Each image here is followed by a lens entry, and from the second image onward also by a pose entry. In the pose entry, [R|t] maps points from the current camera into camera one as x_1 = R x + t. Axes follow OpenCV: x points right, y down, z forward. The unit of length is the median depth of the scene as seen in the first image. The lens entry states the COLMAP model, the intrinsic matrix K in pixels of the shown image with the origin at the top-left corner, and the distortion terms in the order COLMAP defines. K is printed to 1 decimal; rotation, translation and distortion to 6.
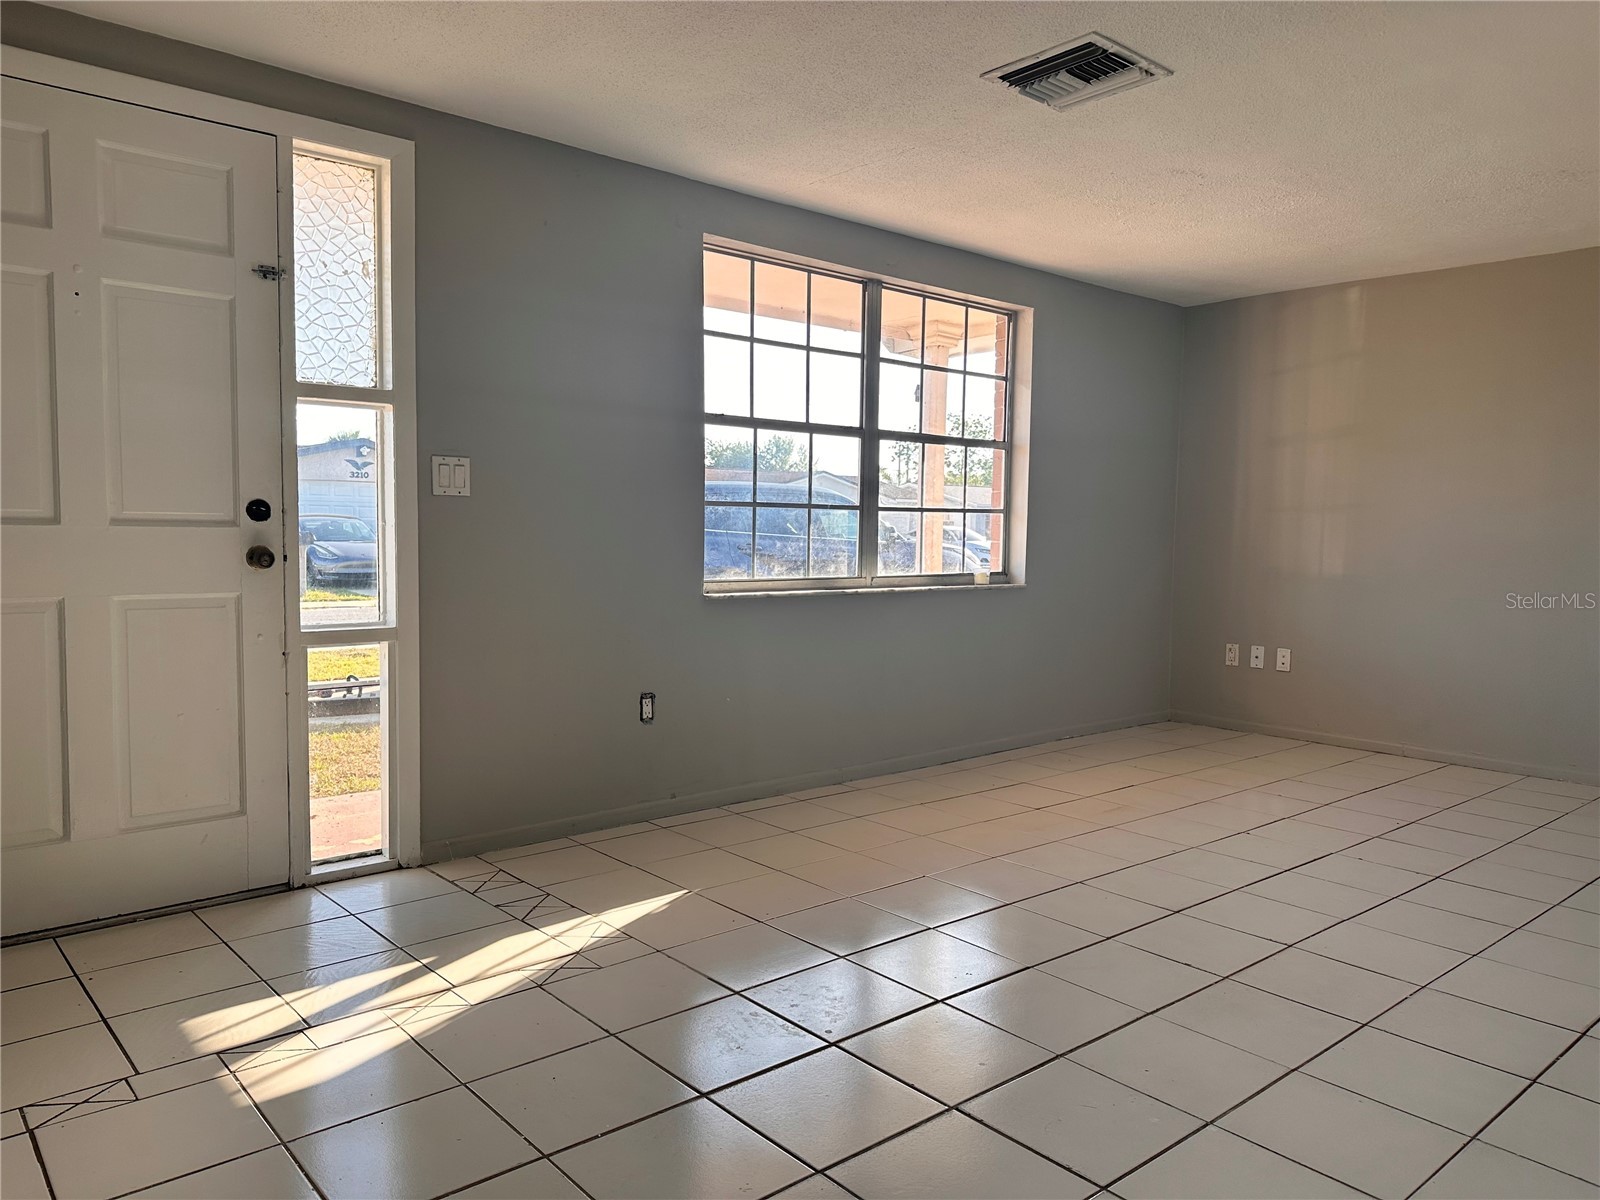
lens RADIAL K [[1120.3, 0, 800.6], [0, 1120.3, 605.4], [0, 0, 1]] dist [0.049929, -0.059166]
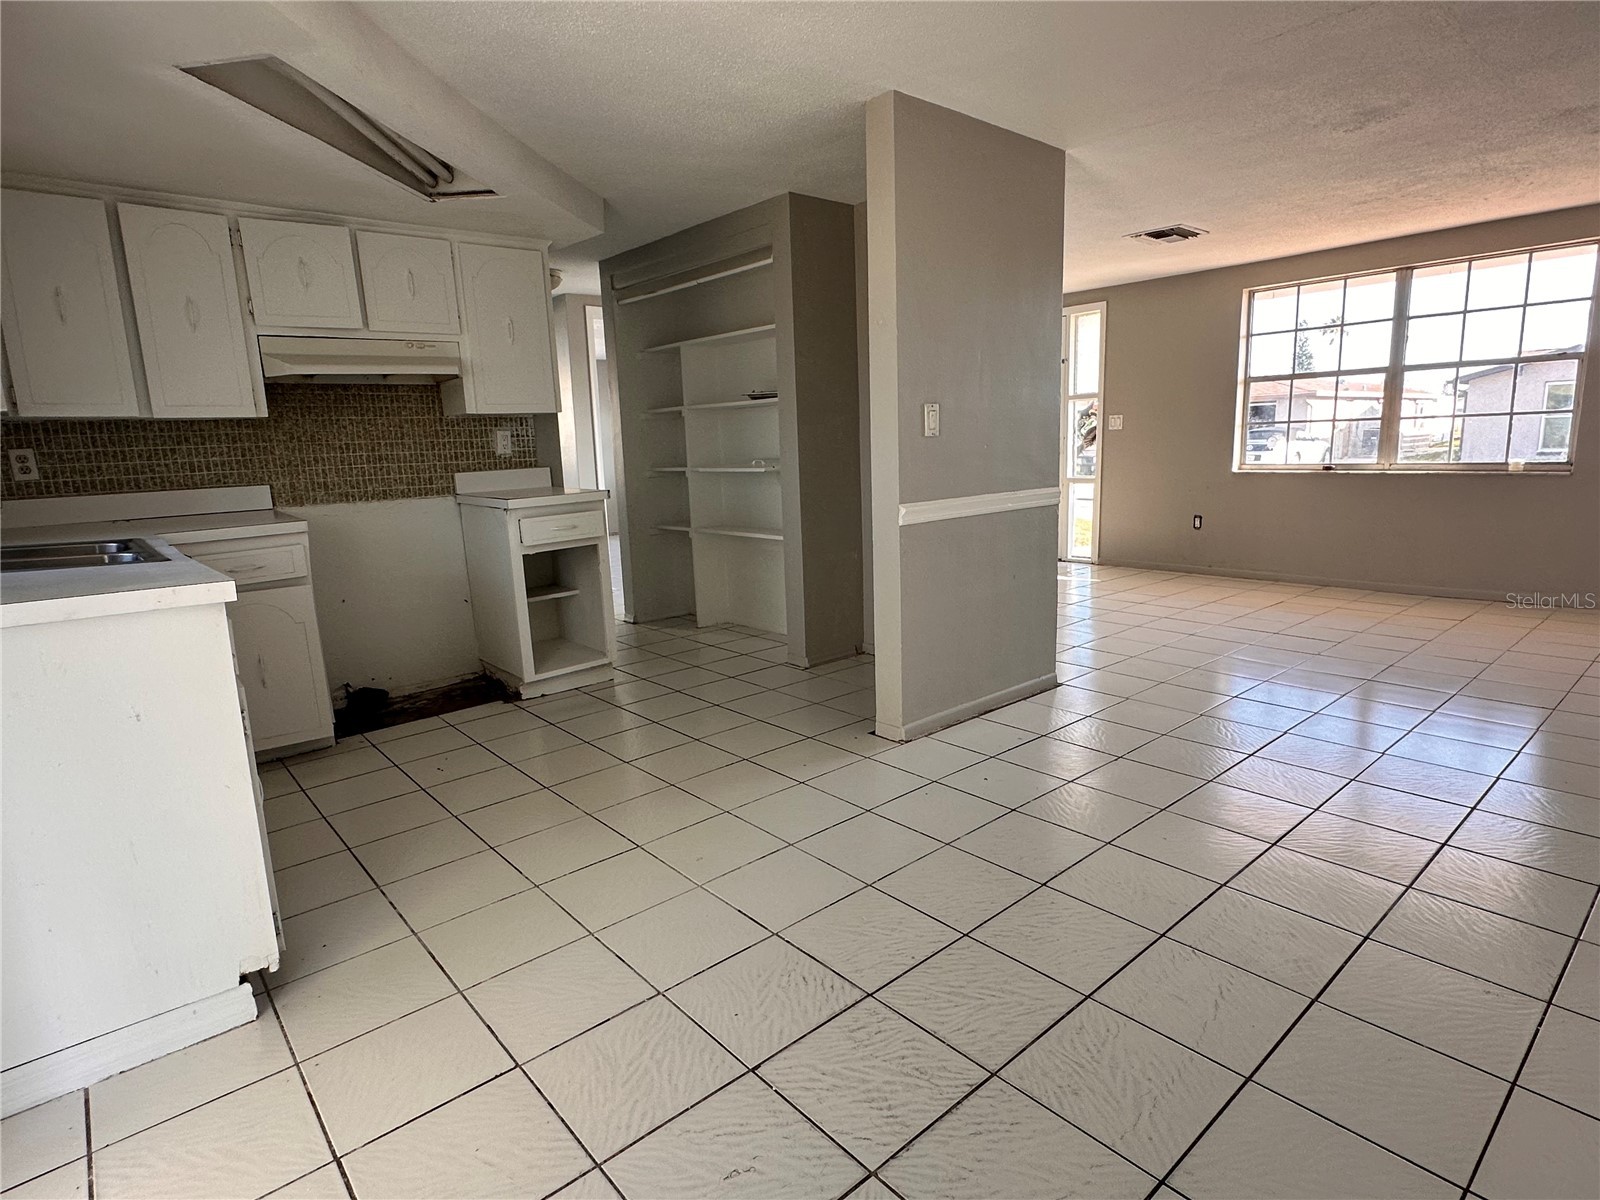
lens RADIAL K [[854.8, 0, 798.4], [0, 854.8, 598.3], [0, 0, 1]] dist [-0.004296, 0.001508]
pose [[-0.010482, 0.171636, -0.985105, 1.266903], [-0.024249, 0.984825, 0.171845, -0.024765], [0.999651, 0.025689, -0.006161, 0.188884]]
